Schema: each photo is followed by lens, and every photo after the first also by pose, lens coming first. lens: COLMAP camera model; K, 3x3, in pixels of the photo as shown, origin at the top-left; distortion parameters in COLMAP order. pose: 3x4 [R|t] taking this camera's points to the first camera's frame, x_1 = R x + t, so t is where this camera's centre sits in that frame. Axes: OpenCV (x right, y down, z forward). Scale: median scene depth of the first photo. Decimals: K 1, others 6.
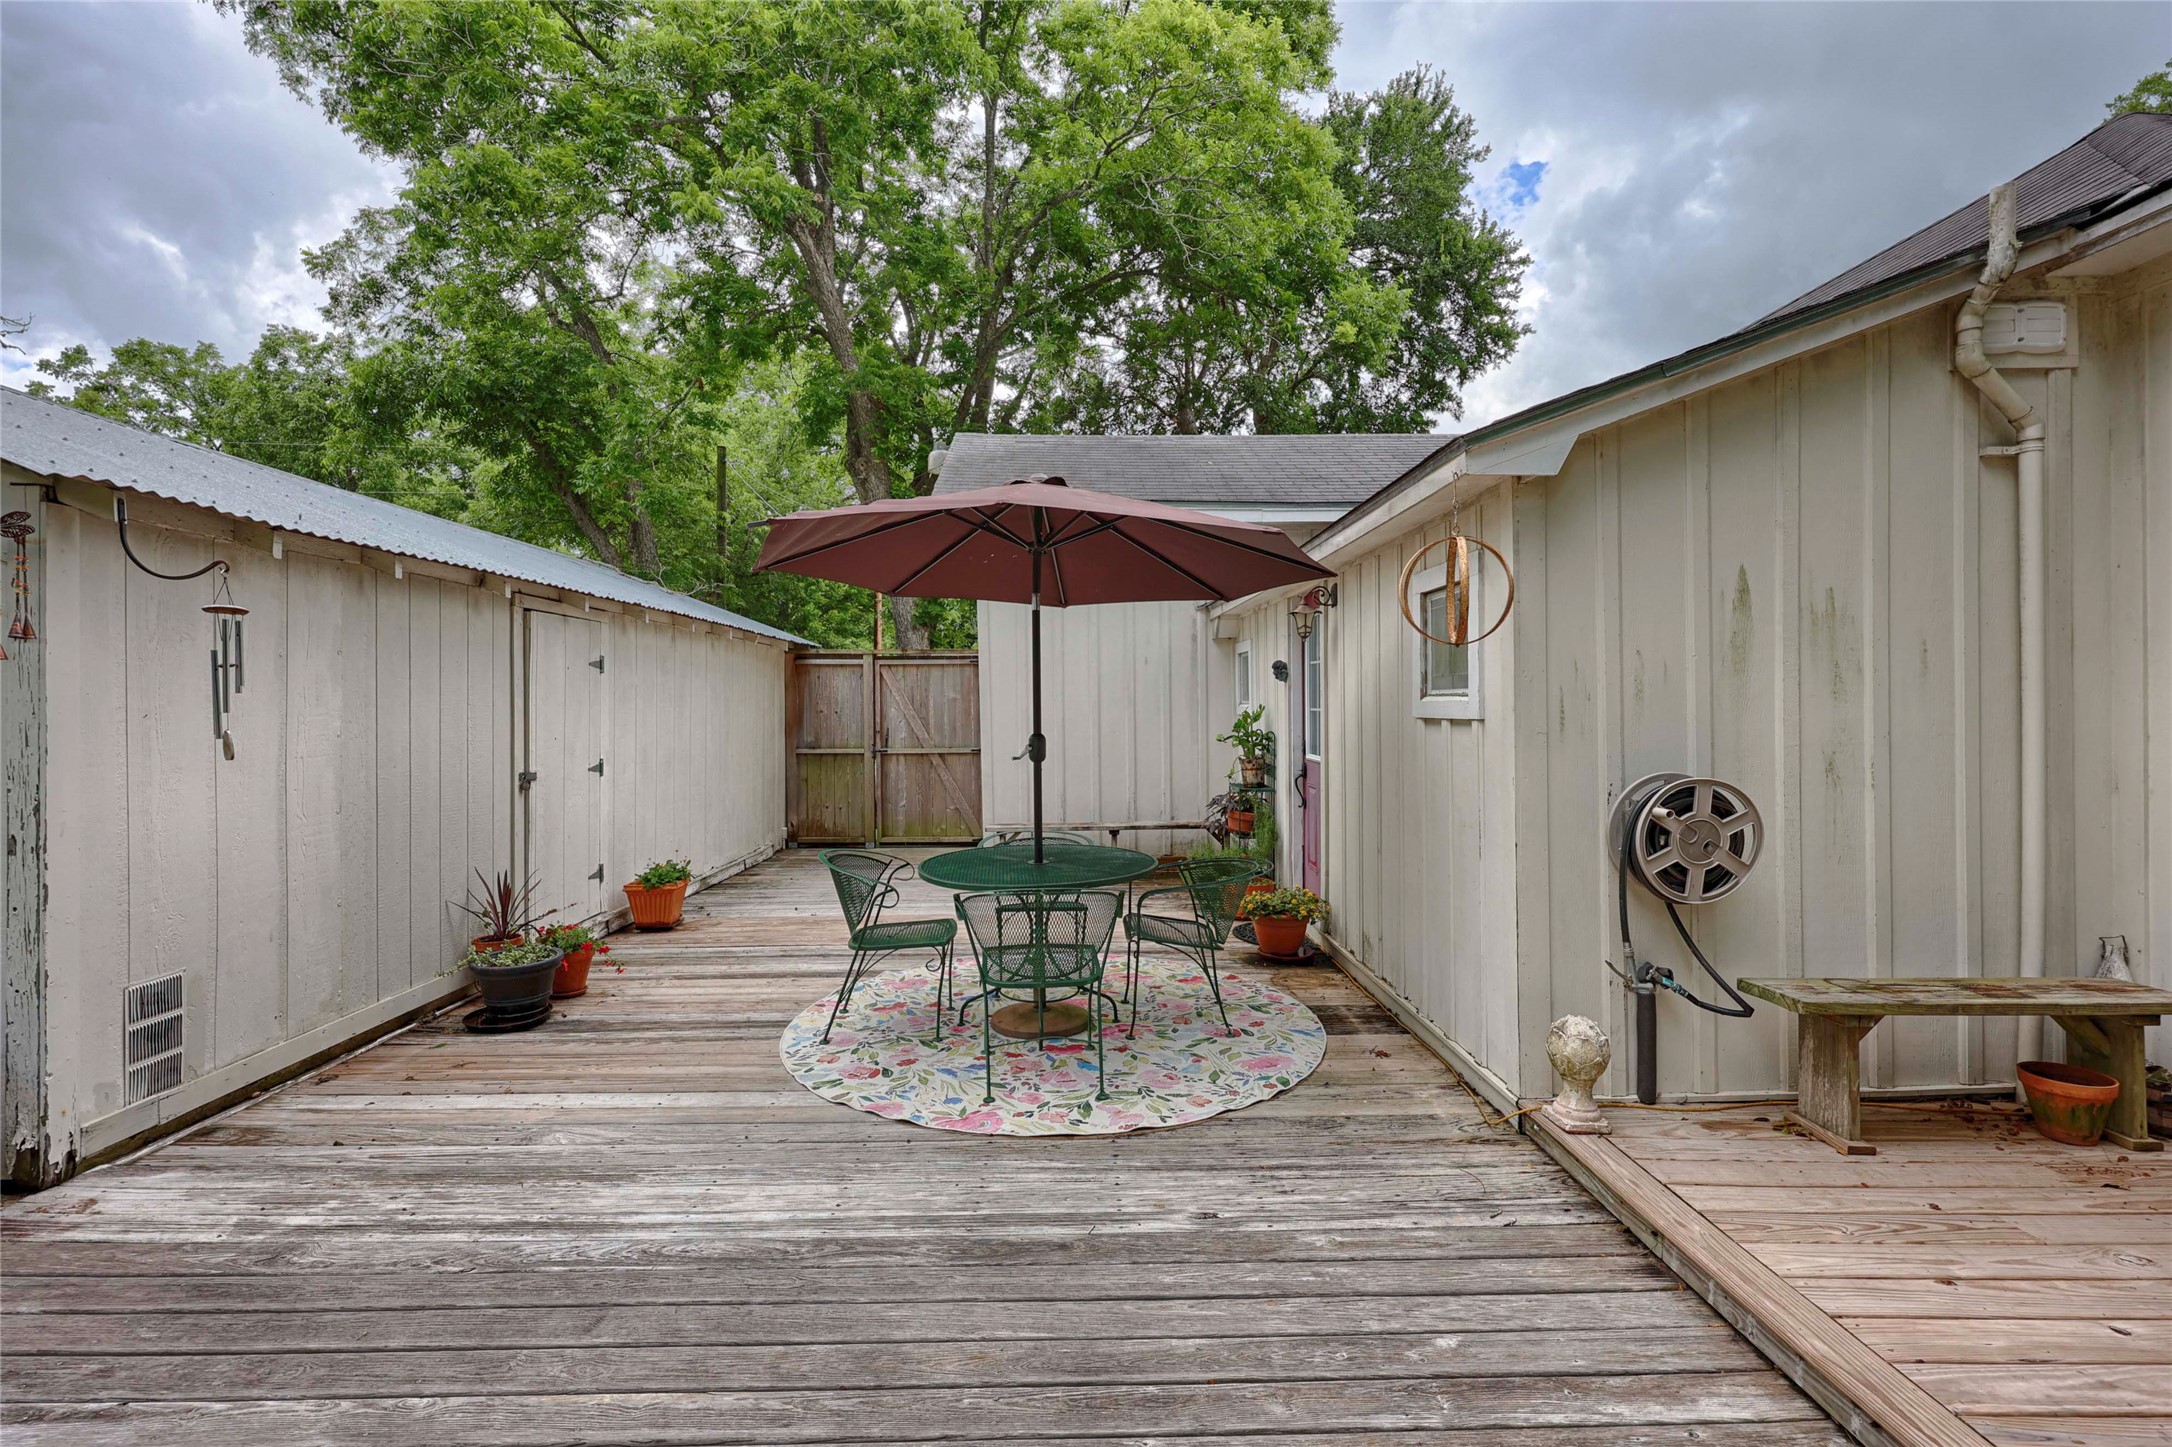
lens RADIAL K [[994.5, 0, 1075.4], [0, 994.5, 718.2], [0, 0, 1]] dist [0.002513, -0.001133]
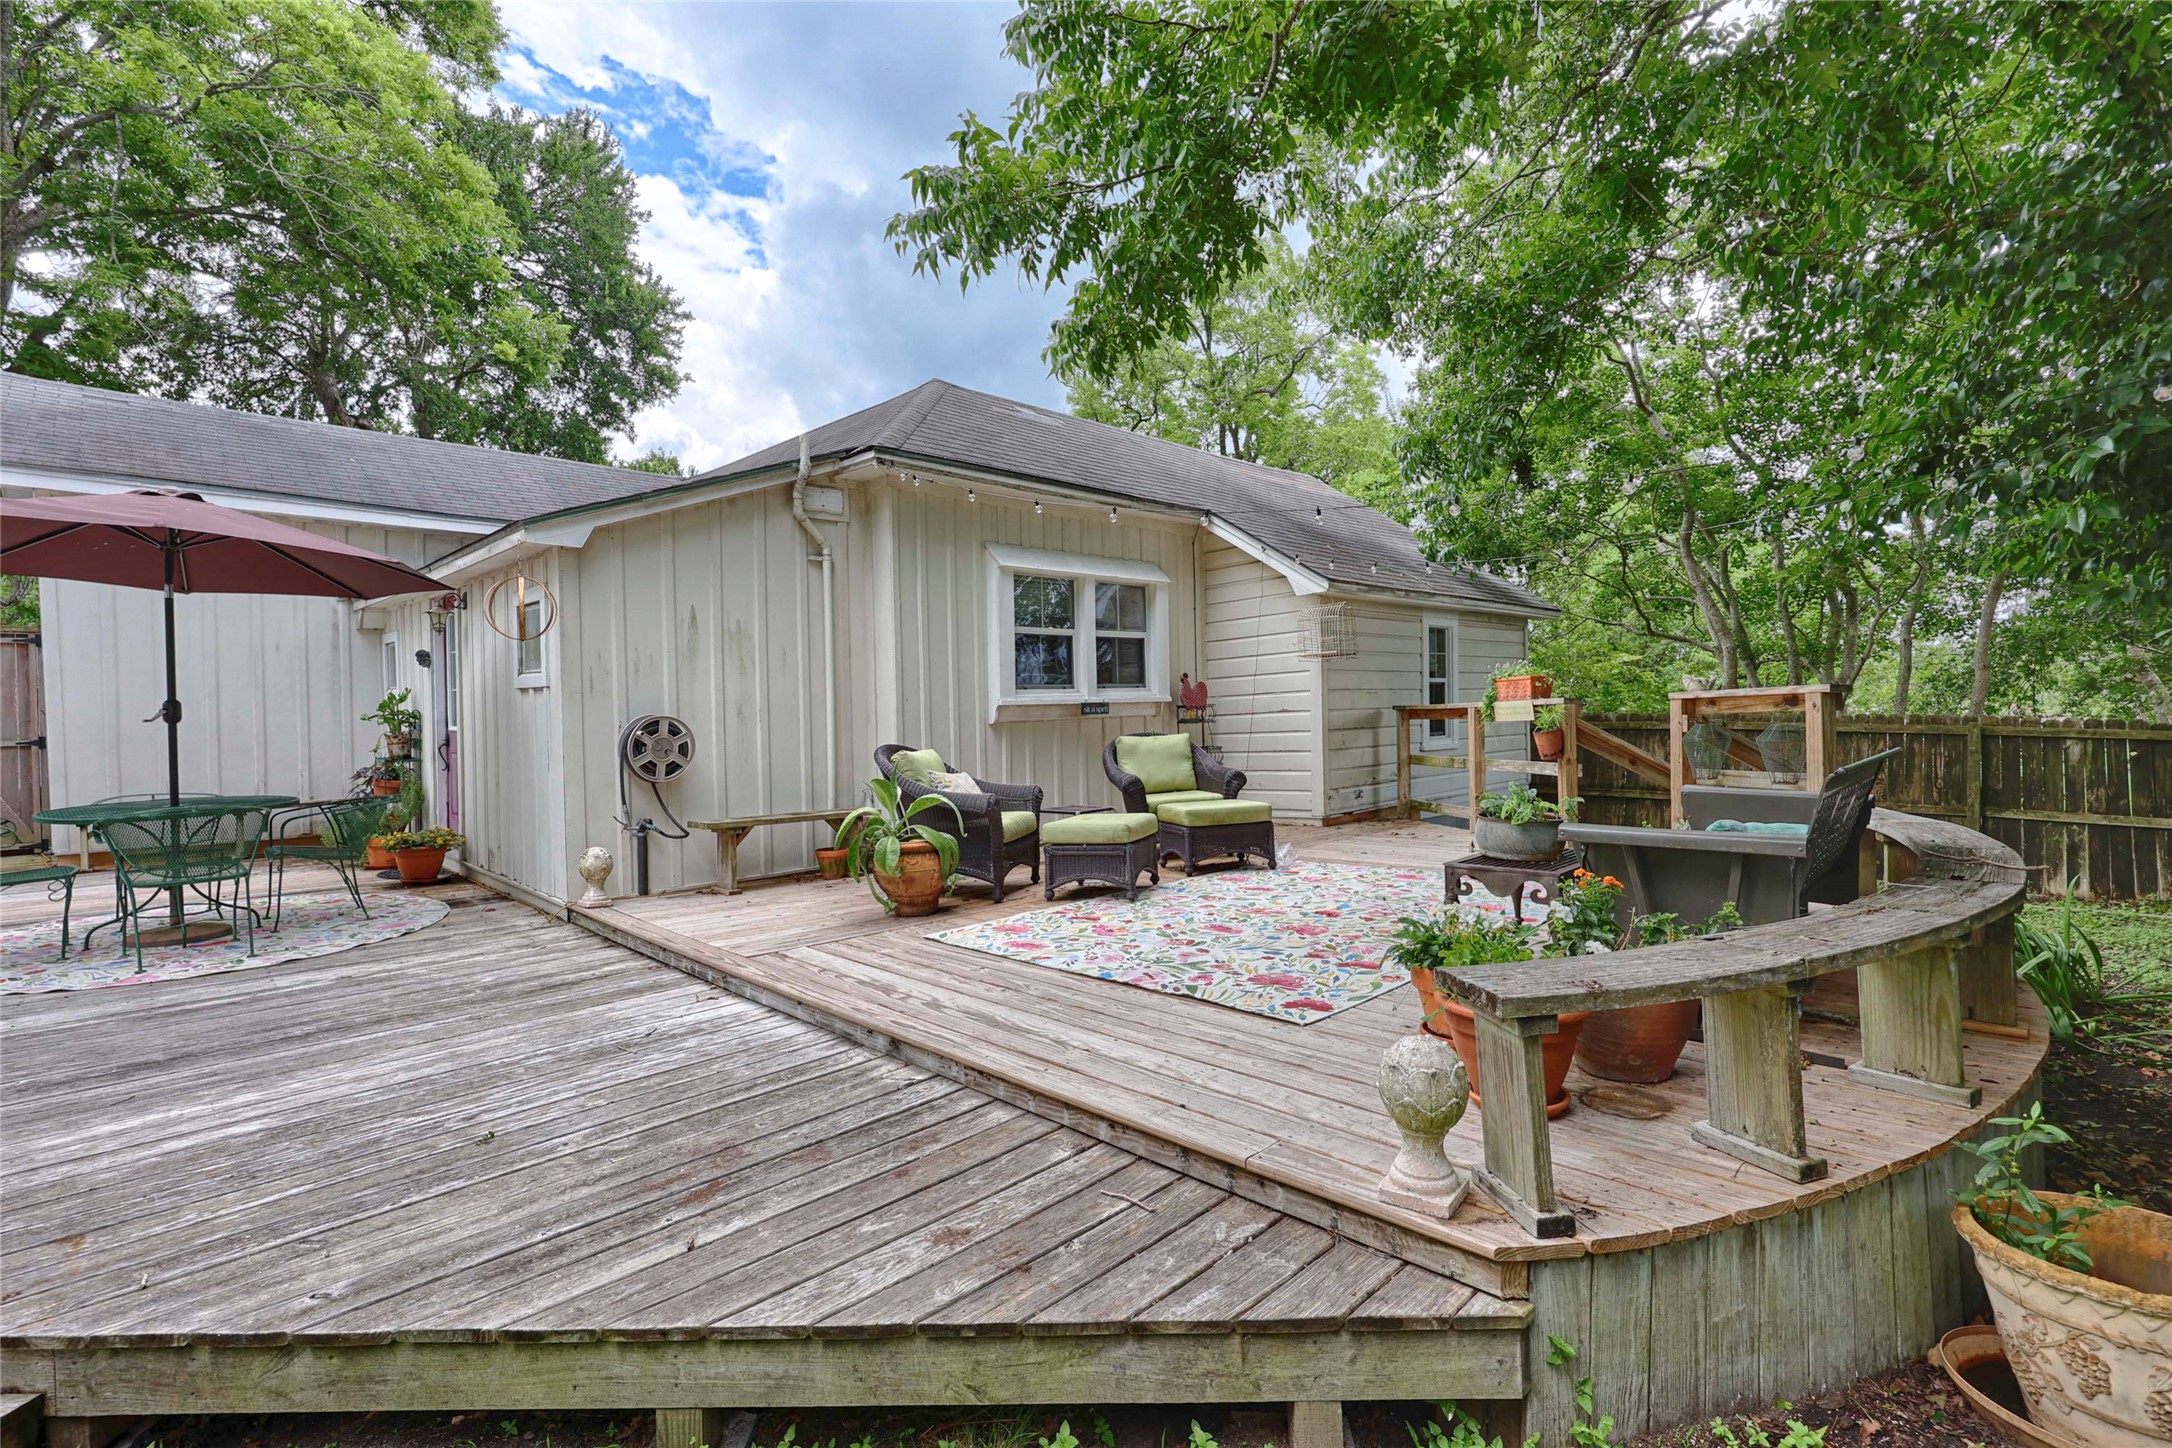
lens RADIAL K [[994.5, 0, 1084.8], [0, 994.5, 720.6], [0, 0, 1]] dist [0.002513, -0.001133]
pose [[0.724851, -0.011403, 0.688811, -0.041180], [0.012296, 0.999918, 0.003614, 0.030382], [-0.688796, 0.005850, 0.724932, -0.391891]]
